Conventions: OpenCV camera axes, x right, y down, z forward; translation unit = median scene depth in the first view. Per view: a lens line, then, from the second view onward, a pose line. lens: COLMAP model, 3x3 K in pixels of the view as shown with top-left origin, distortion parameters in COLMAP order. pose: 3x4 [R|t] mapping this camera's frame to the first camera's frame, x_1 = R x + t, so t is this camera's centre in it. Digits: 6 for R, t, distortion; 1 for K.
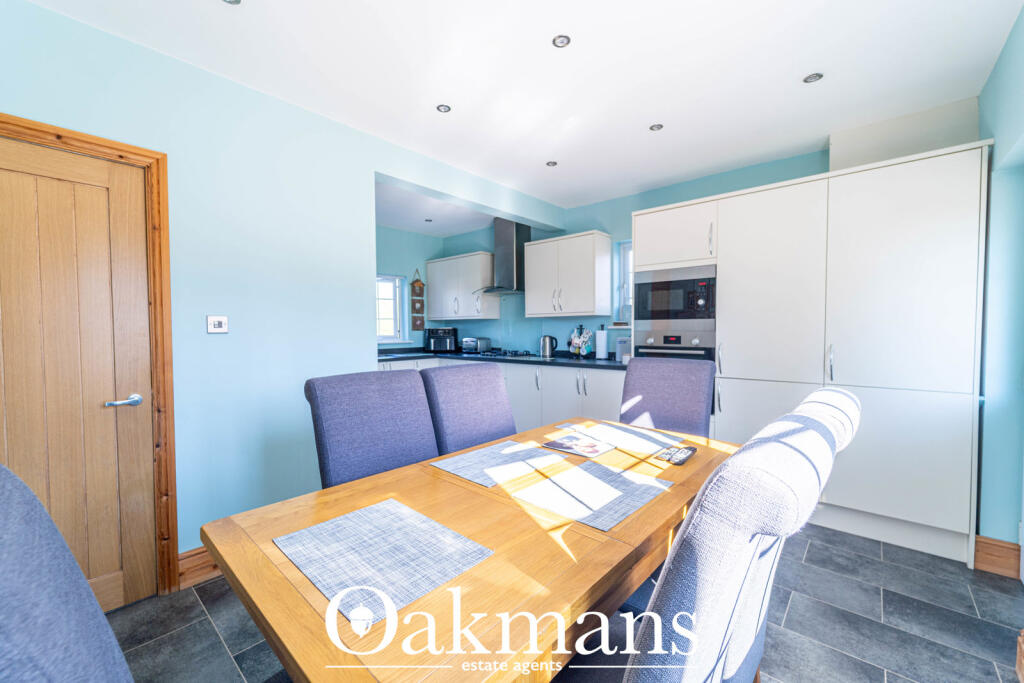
lens RADIAL K [[413.1, 0, 507.3], [0, 413.1, 340.6], [0, 0, 1]] dist [0.000202, 0.000109]
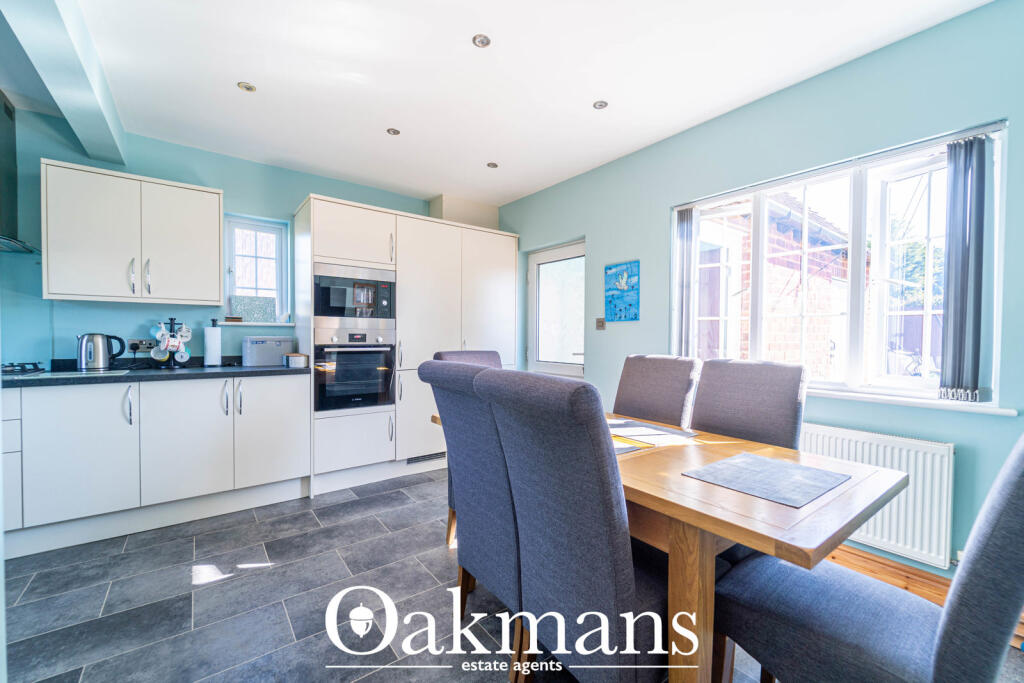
lens RADIAL K [[413.1, 0, 506.9], [0, 413.1, 342.8], [0, 0, 1]] dist [0.000202, 0.000109]
pose [[0.189375, -0.014701, 0.981795, -0.395038], [0.015603, 0.999807, 0.011961, 0.003086], [-0.981781, 0.013053, 0.189568, 0.344656]]
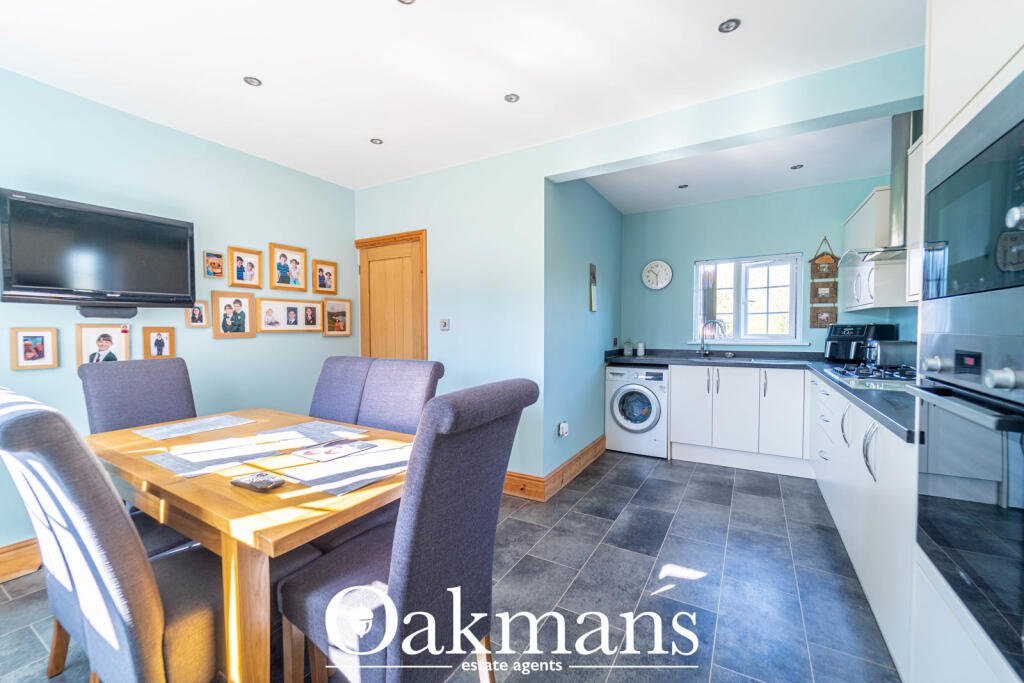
lens RADIAL K [[413.1, 0, 506.1], [0, 413.1, 342.1], [0, 0, 1]] dist [0.000202, 0.000109]
pose [[0.196453, 0.035625, -0.979866, 0.477569], [-0.022228, 0.999245, 0.031873, -0.014911], [0.980261, 0.015519, 0.197097, 0.477970]]
